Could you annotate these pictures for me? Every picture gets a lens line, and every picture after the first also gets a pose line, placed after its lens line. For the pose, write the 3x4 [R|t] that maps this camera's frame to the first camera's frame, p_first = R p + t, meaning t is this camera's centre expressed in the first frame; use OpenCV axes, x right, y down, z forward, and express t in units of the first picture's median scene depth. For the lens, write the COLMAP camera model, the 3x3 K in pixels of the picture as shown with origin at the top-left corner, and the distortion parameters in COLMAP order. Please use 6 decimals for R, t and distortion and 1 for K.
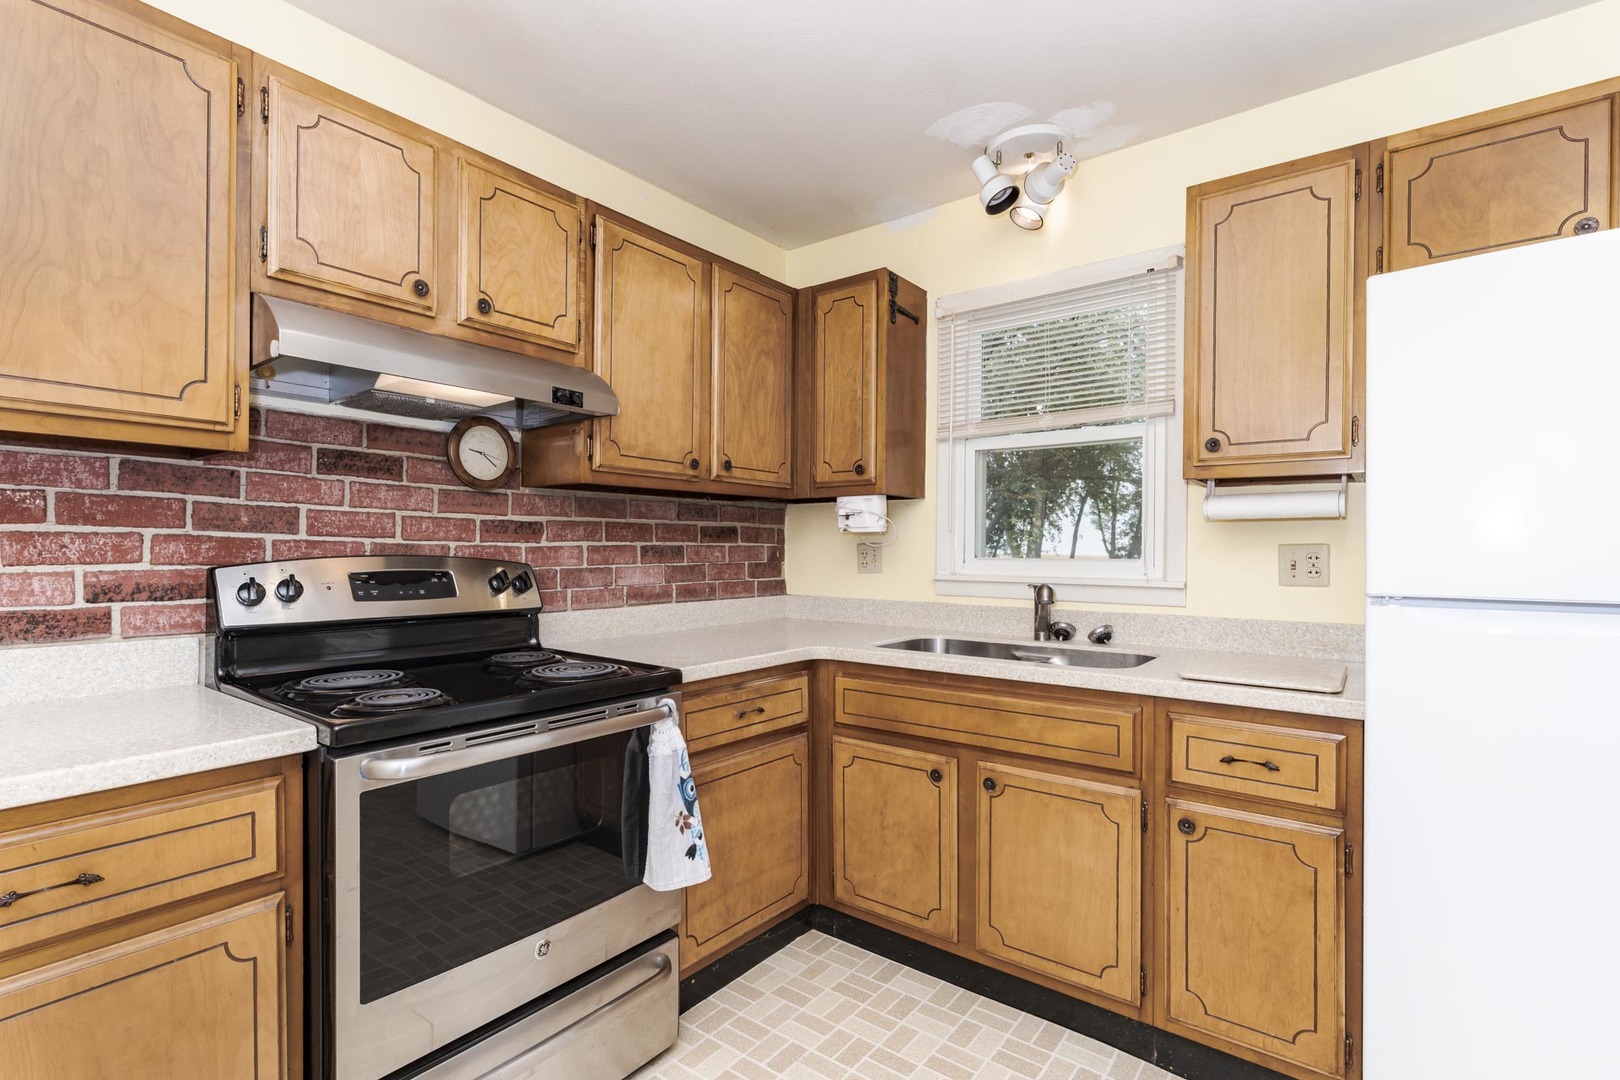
lens RADIAL K [[762.2, 0, 786.1], [0, 762.2, 553.2], [0, 0, 1]] dist [-0.011227, 0.005266]
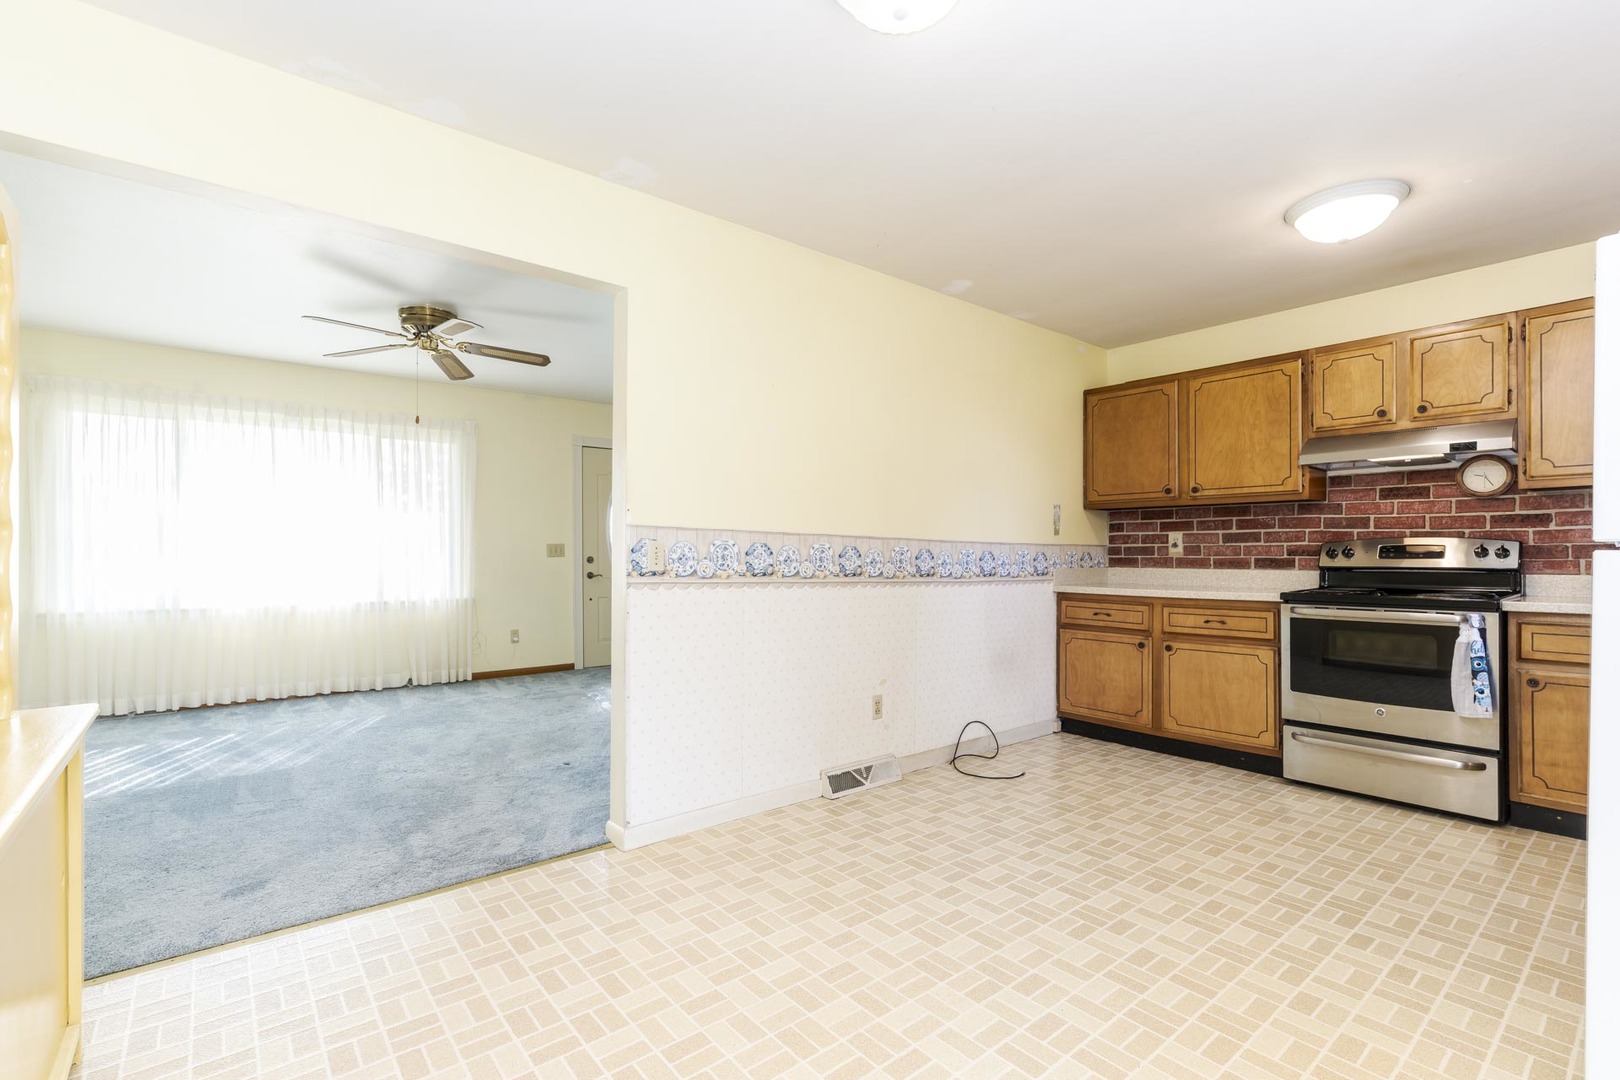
lens RADIAL K [[730.1, 0, 779.3], [0, 730.1, 547.5], [0, 0, 1]] dist [-0.007009, 0.002015]
pose [[-0.246767, -0.017212, -0.968922, 1.772573], [-0.007517, 0.999846, -0.015846, 0.073722], [0.969046, 0.003373, -0.246859, -0.139973]]
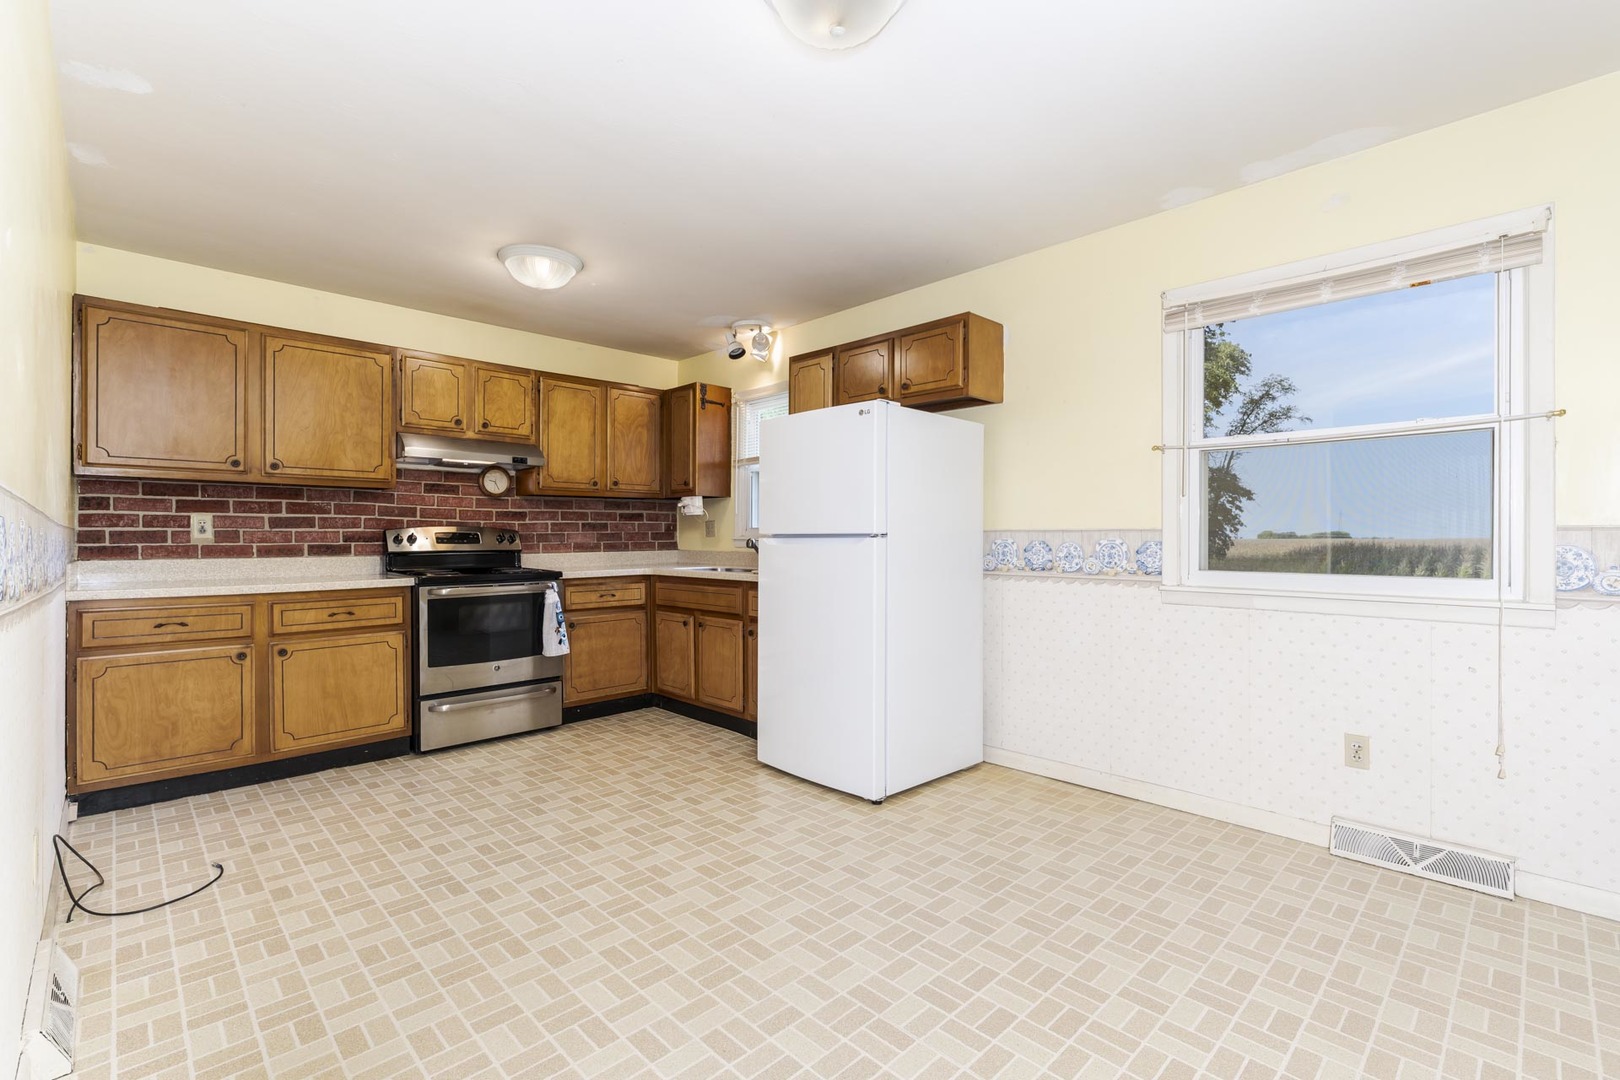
lens RADIAL K [[730.1, 0, 817.3], [0, 730.1, 536.7], [0, 0, 1]] dist [-0.007009, 0.002015]
pose [[0.992368, -0.007092, -0.123105, 0.942489], [0.006622, 0.999969, -0.004233, 0.055090], [0.123131, 0.003386, 0.992385, -1.195236]]
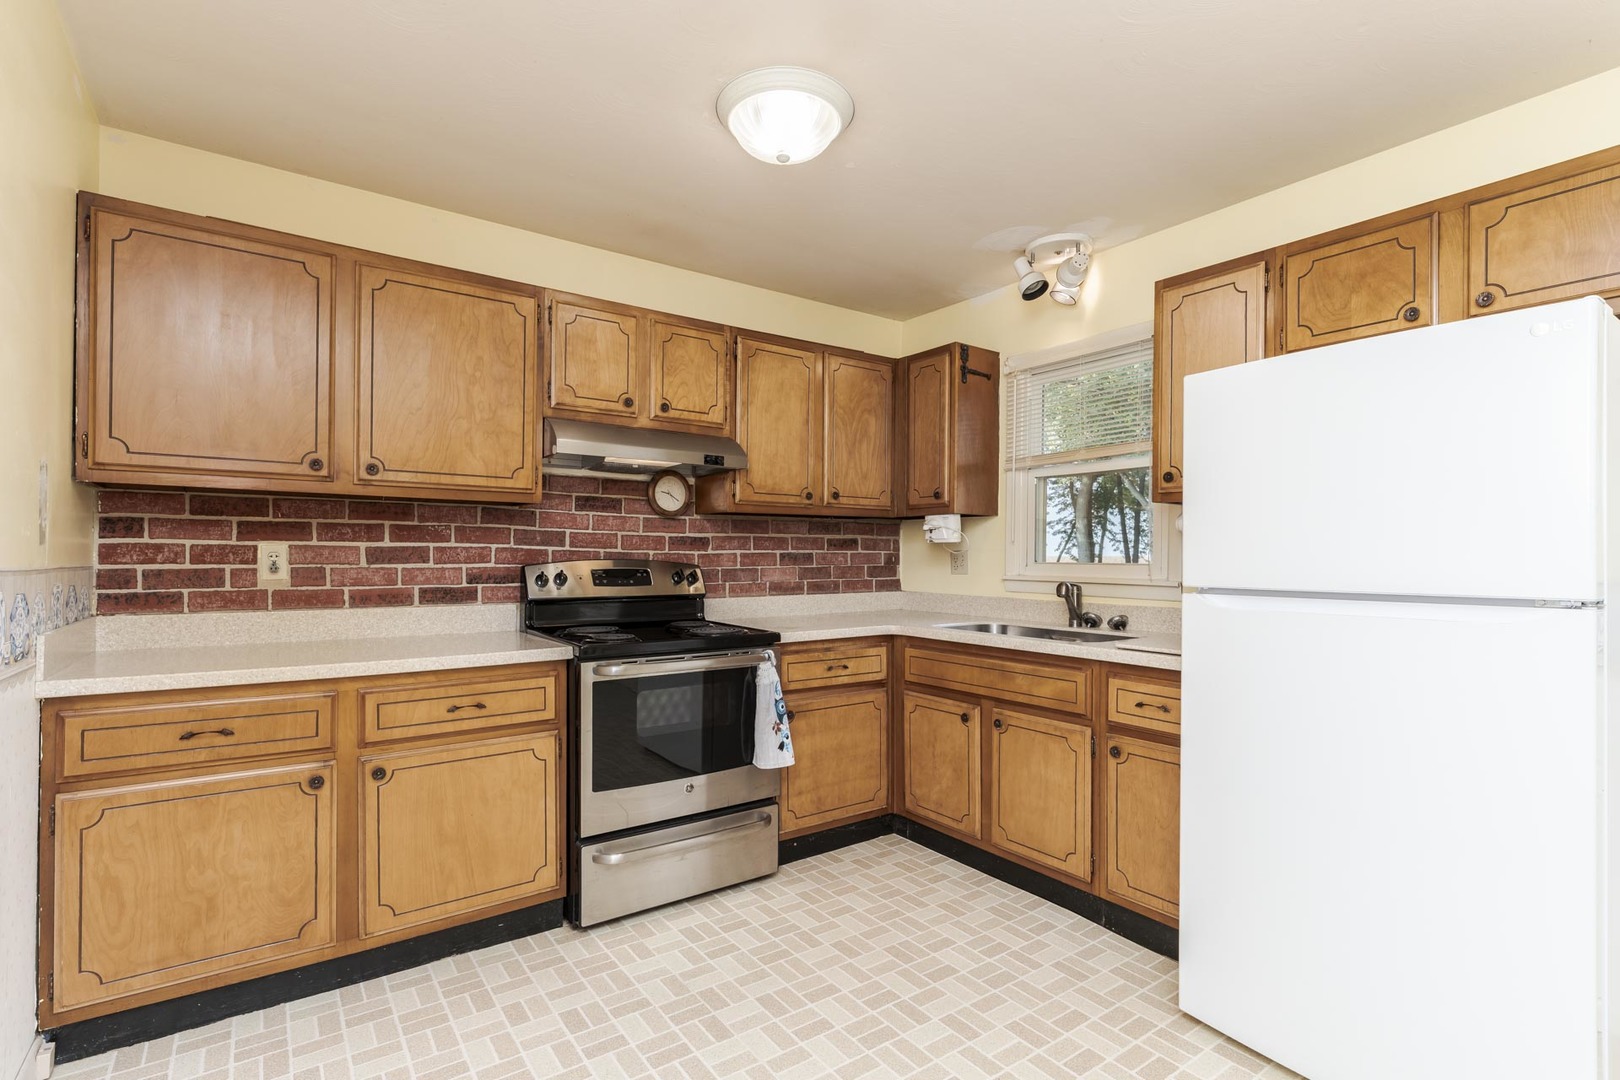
lens RADIAL K [[762.2, 0, 783.0], [0, 762.2, 552.6], [0, 0, 1]] dist [-0.011227, 0.005266]
pose [[0.957288, -0.000883, -0.289136, 0.312158], [-0.001430, 0.999969, -0.007790, 0.000674], [0.289134, 0.007871, 0.957256, -0.483164]]
